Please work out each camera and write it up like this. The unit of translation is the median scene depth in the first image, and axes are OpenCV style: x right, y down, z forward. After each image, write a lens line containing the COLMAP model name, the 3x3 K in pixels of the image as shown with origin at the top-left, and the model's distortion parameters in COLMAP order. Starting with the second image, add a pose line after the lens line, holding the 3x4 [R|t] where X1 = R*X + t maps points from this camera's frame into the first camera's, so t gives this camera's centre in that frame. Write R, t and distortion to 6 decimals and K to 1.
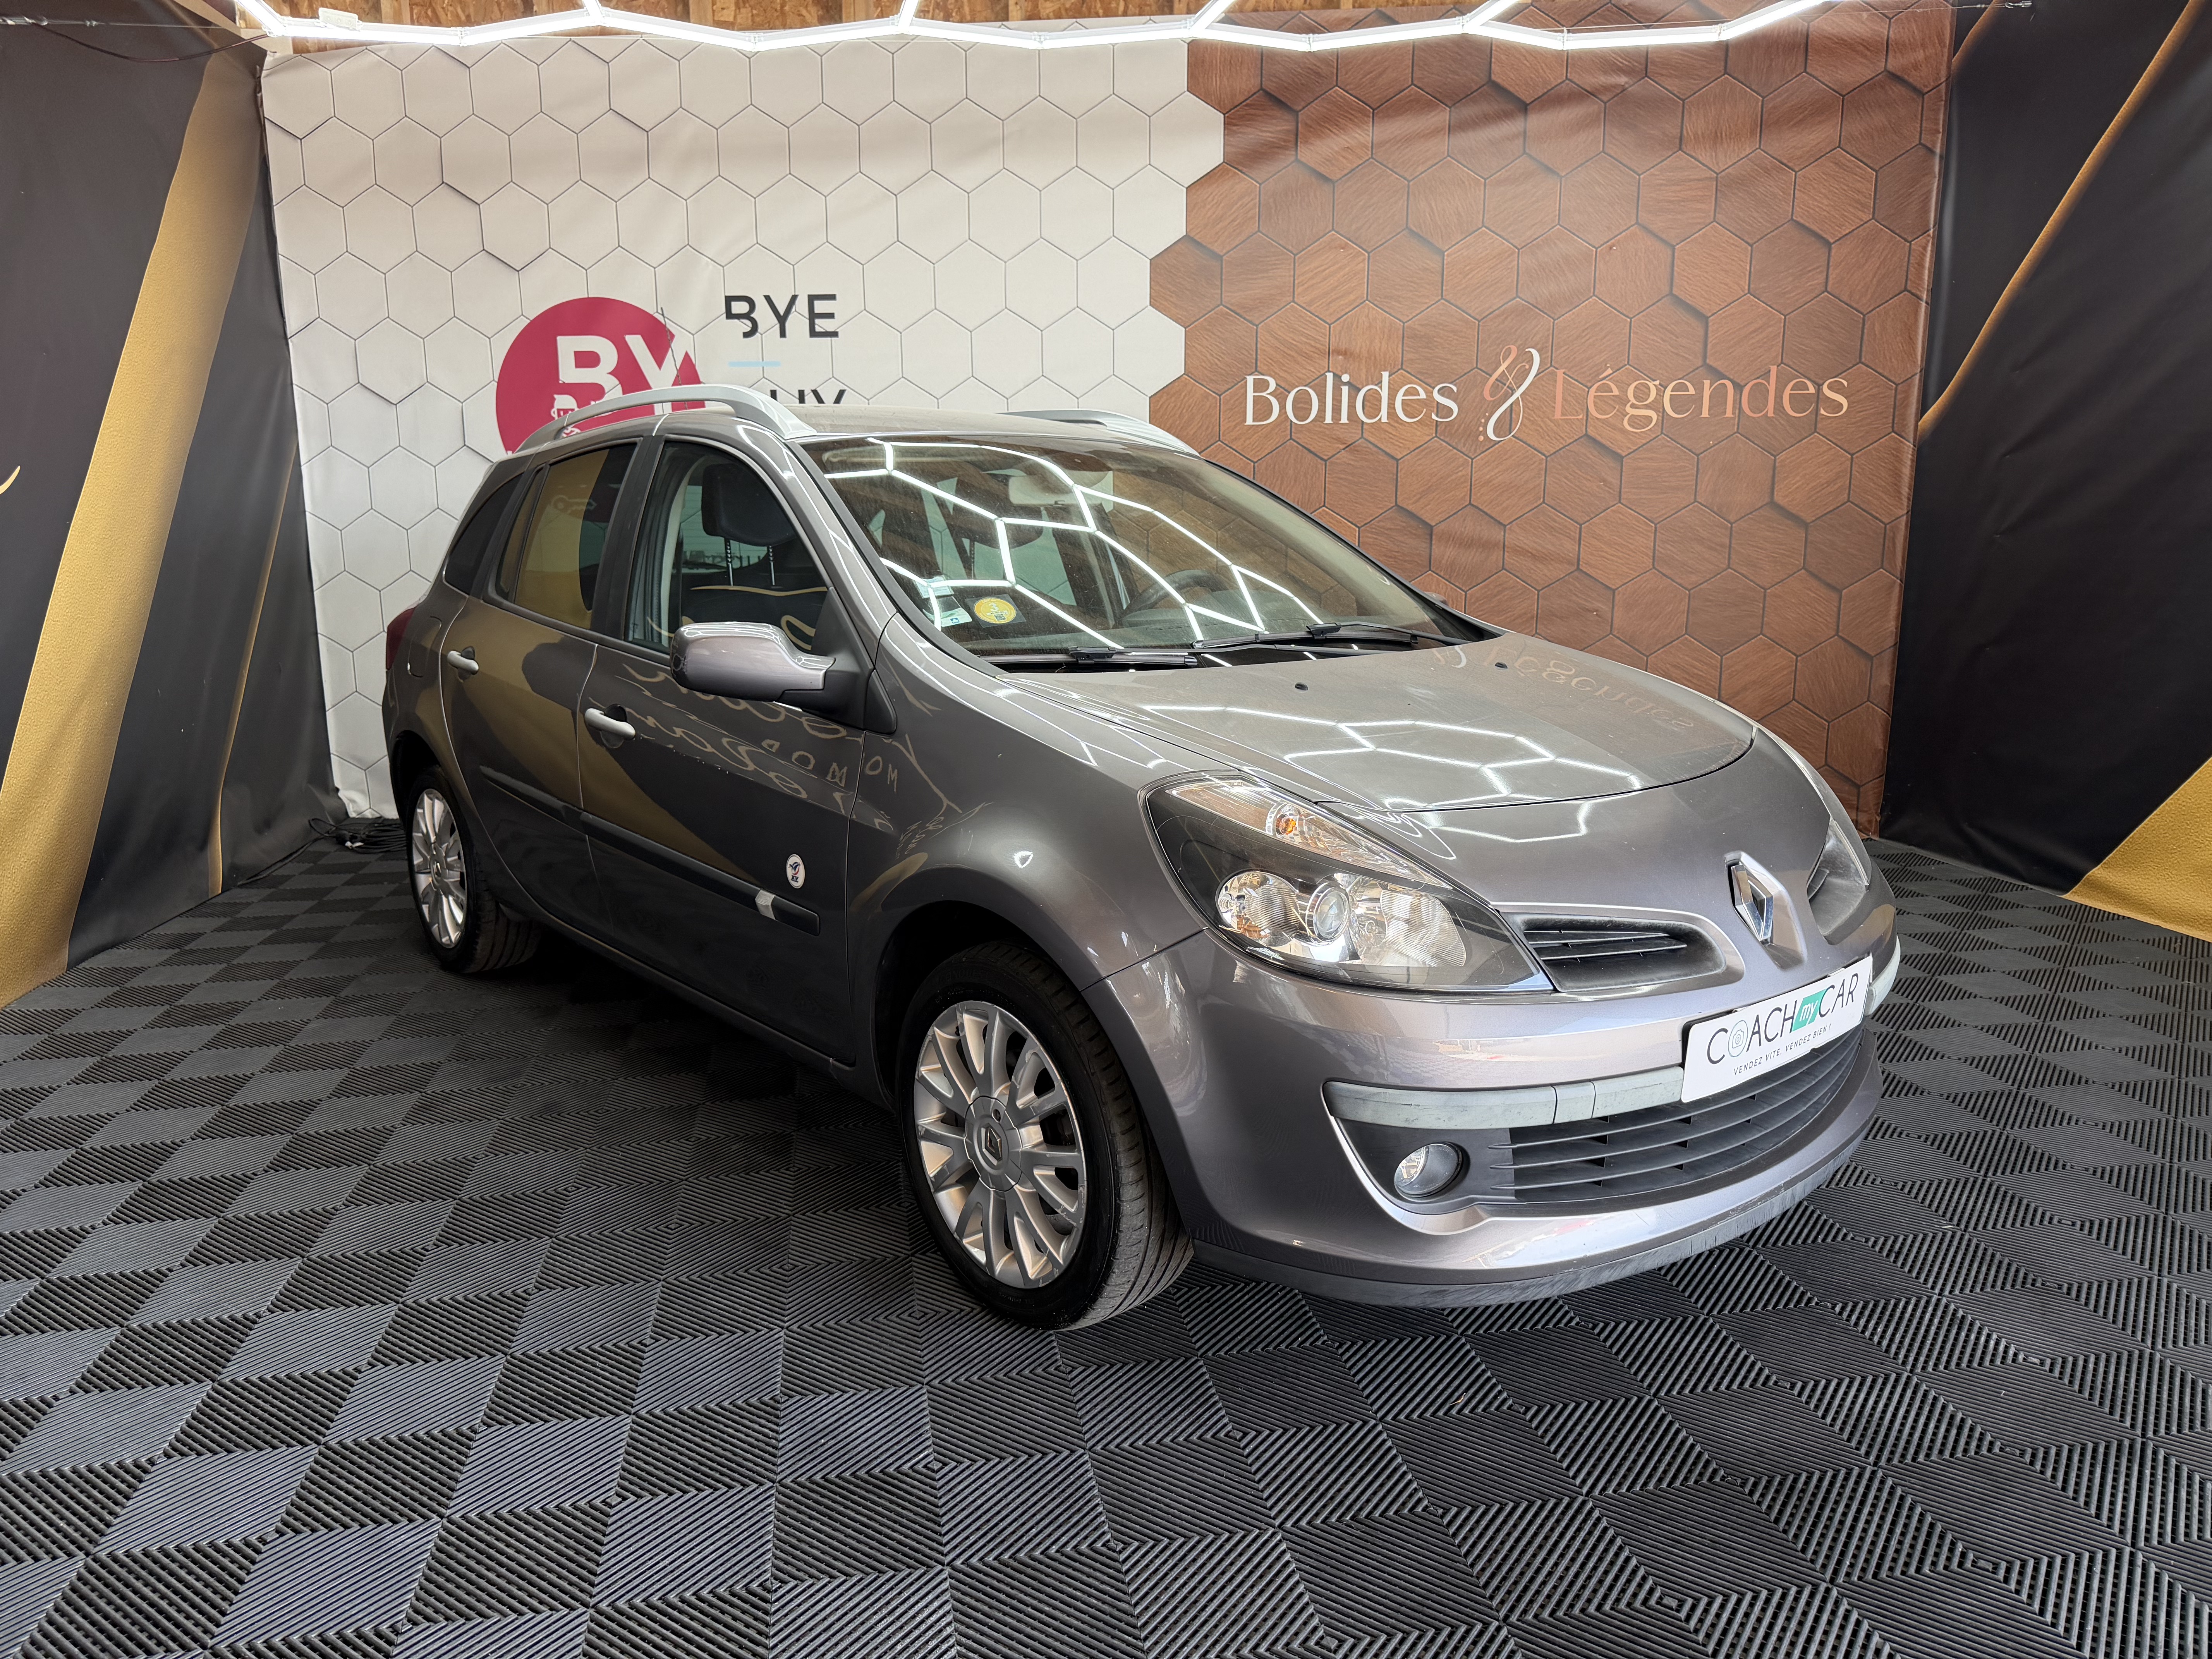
lens RADIAL K [[1545.3, 0, 1106.0], [0, 1545.3, 829.5], [0, 0, 1]] dist [0.108857, -0.173118]
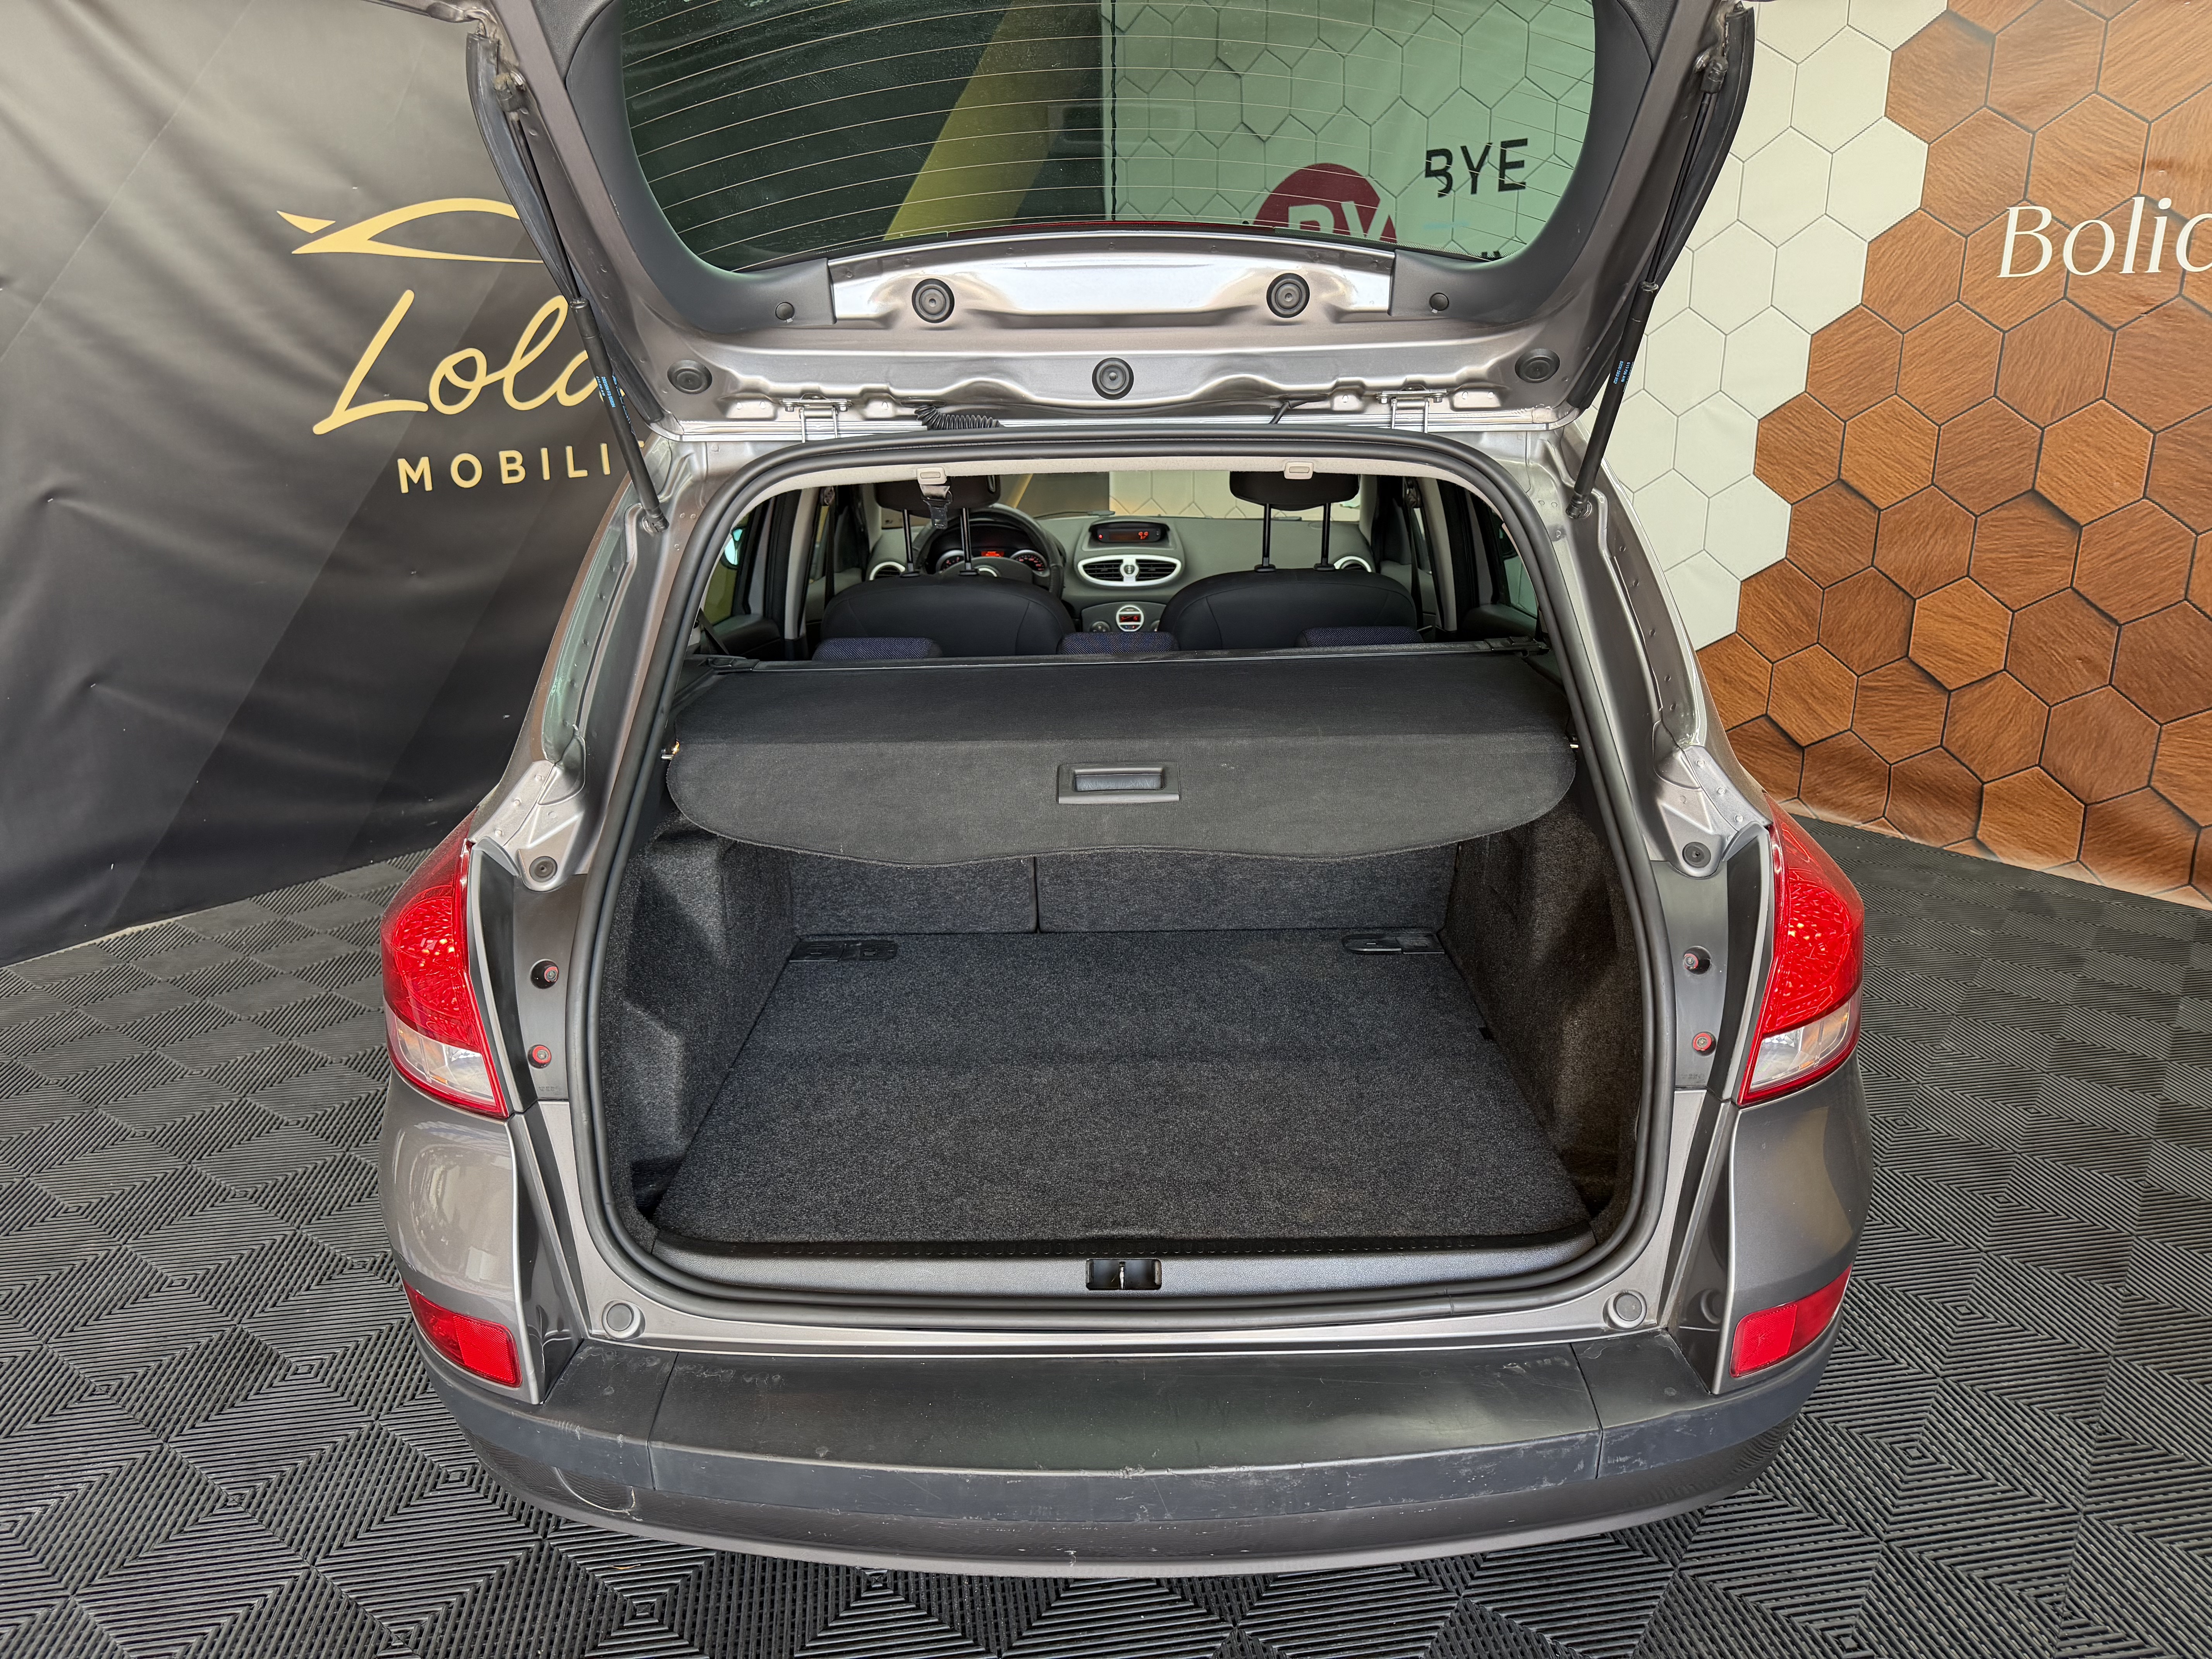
lens RADIAL K [[1566.2, 0, 1113.5], [0, 1566.2, 834.6], [0, 0, 1]] dist [-0.004510, -0.003437]
pose [[0.695455, 0.213257, -0.686196, 0.354011], [-0.125307, 0.976306, 0.176420, -0.091081], [0.707560, -0.036707, 0.705699, 0.215252]]
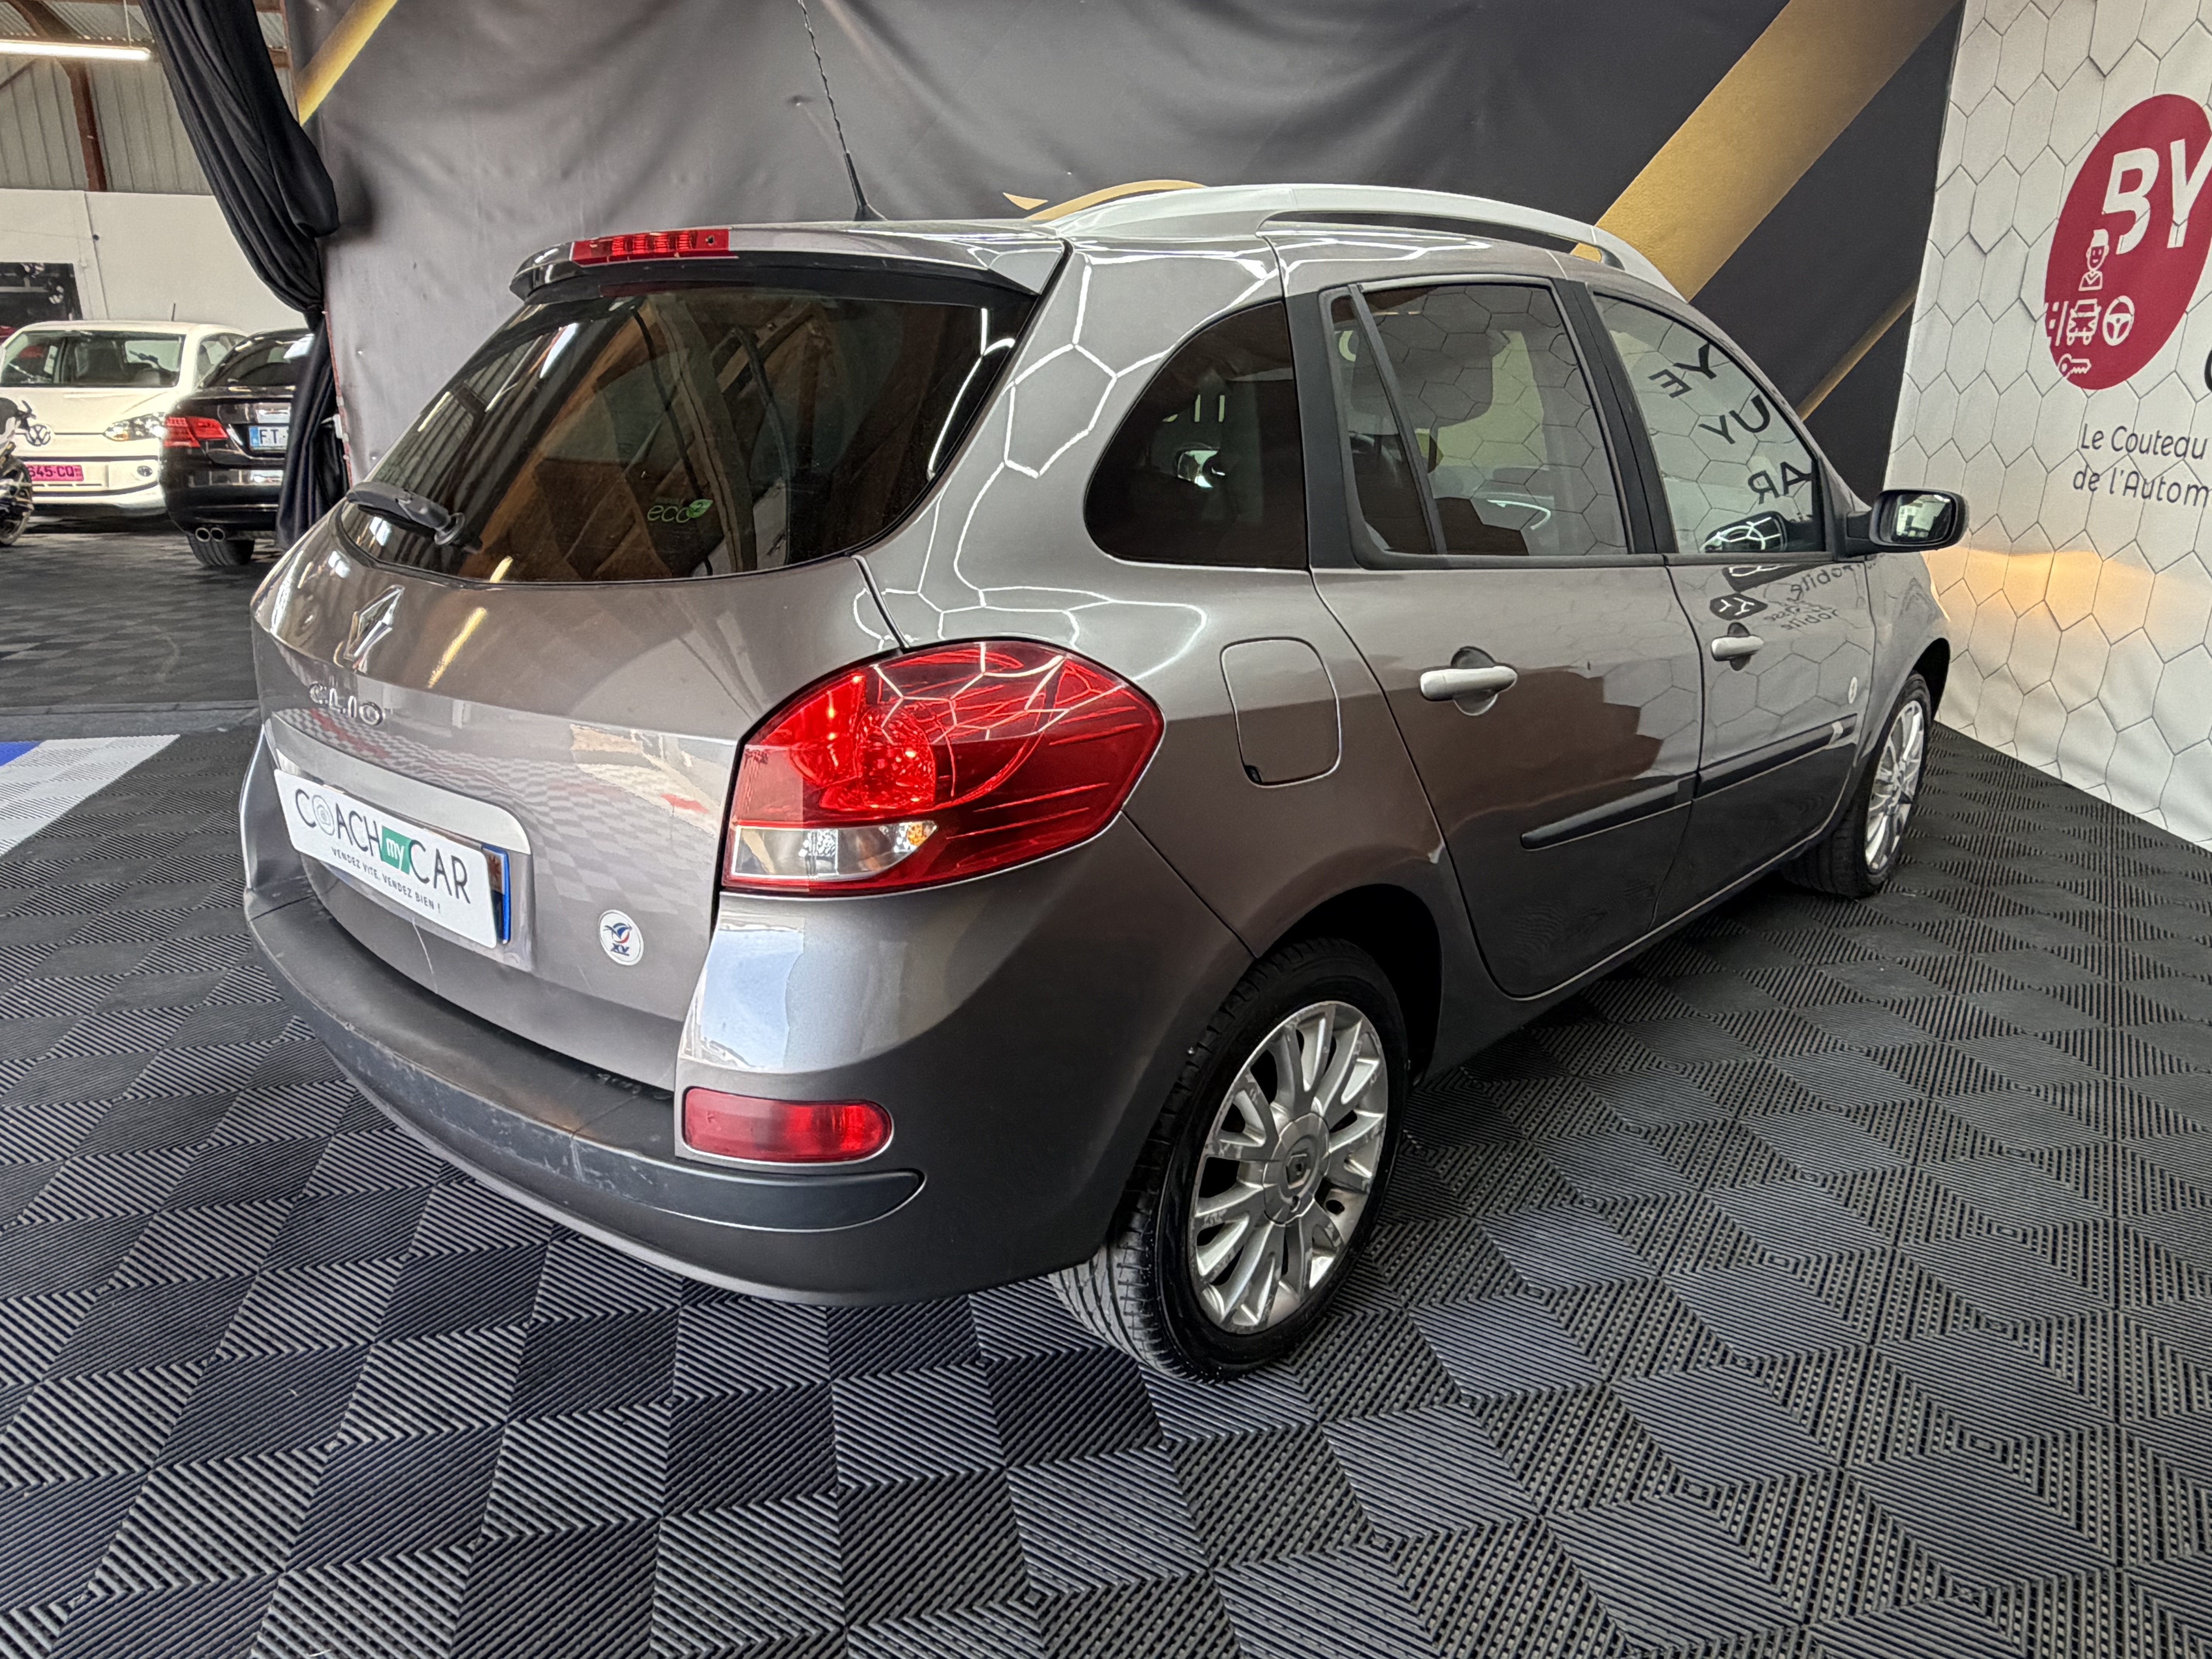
lens RADIAL K [[1493.9, 0, 1106.0], [0, 1493.9, 829.5], [0, 0, 1]] dist [0.004252, 0.000061]
pose [[0.041661, 0.302810, -0.952140, 0.495678], [-0.201789, 0.935879, 0.288809, -0.110423], [0.978542, 0.180100, 0.100093, 0.494404]]
